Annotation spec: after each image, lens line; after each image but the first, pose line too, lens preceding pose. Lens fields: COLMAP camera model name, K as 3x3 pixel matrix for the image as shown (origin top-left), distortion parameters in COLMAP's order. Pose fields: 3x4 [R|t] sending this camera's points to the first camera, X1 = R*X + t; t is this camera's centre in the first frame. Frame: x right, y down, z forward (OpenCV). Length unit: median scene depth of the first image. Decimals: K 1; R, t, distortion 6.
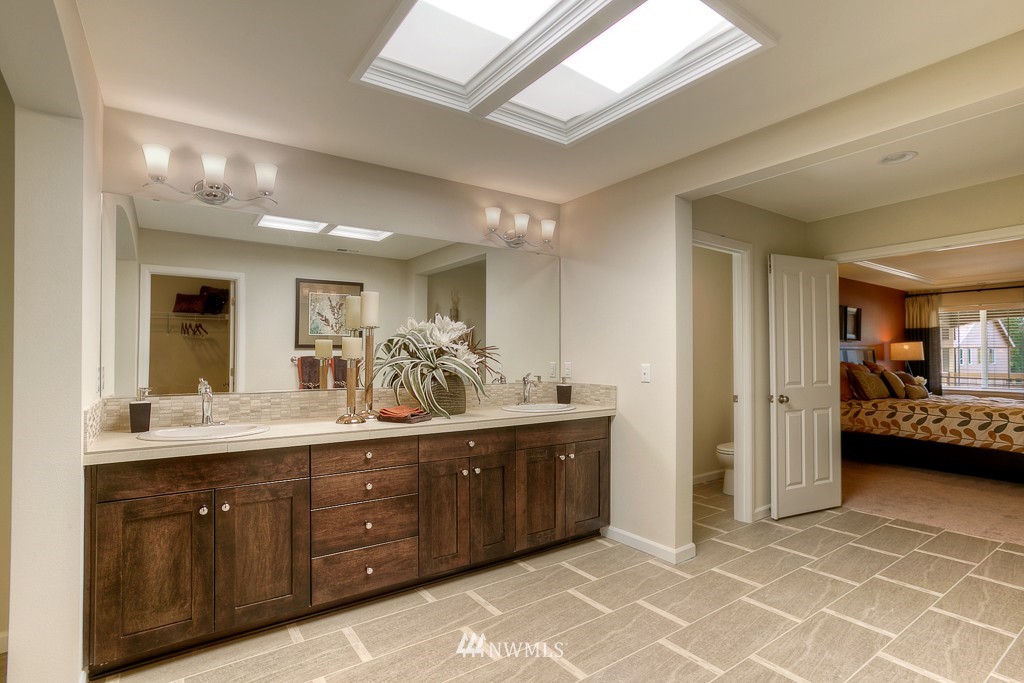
lens RADIAL K [[496.8, 0, 512.4], [0, 496.8, 349.4], [0, 0, 1]] dist [-0.052127, 0.020514]
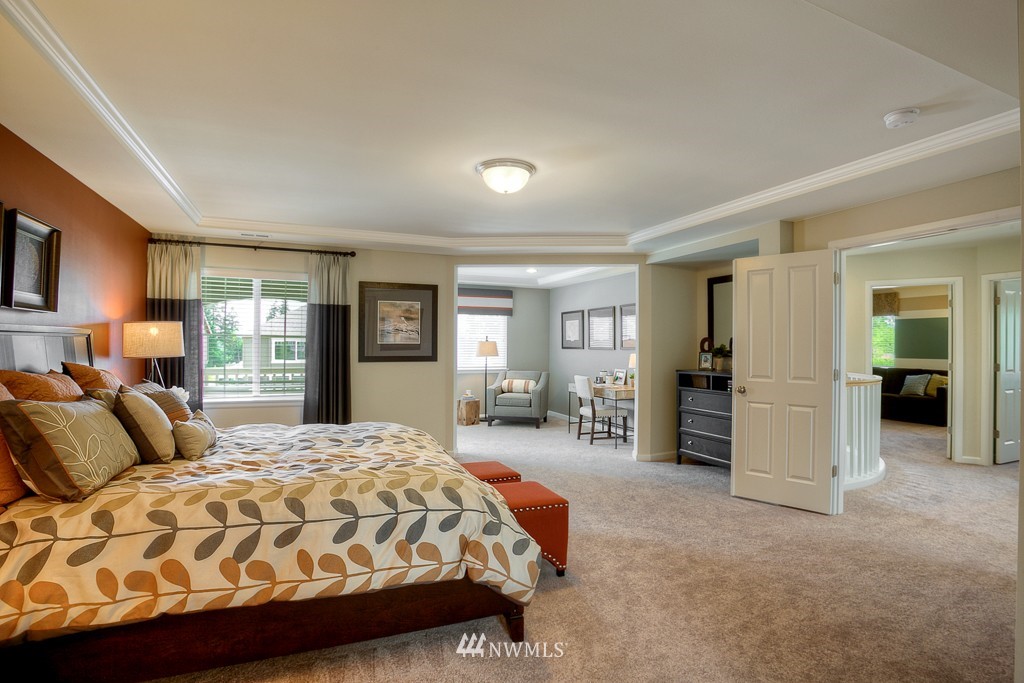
lens RADIAL K [[496.8, 0, 505.0], [0, 496.8, 342.0], [0, 0, 1]] dist [-0.052127, 0.020514]
pose [[0.197906, 0.009653, 0.980174, 0.419399], [-0.026202, 0.999646, -0.004554, -0.000843], [-0.979871, -0.024781, 0.198089, 0.584646]]
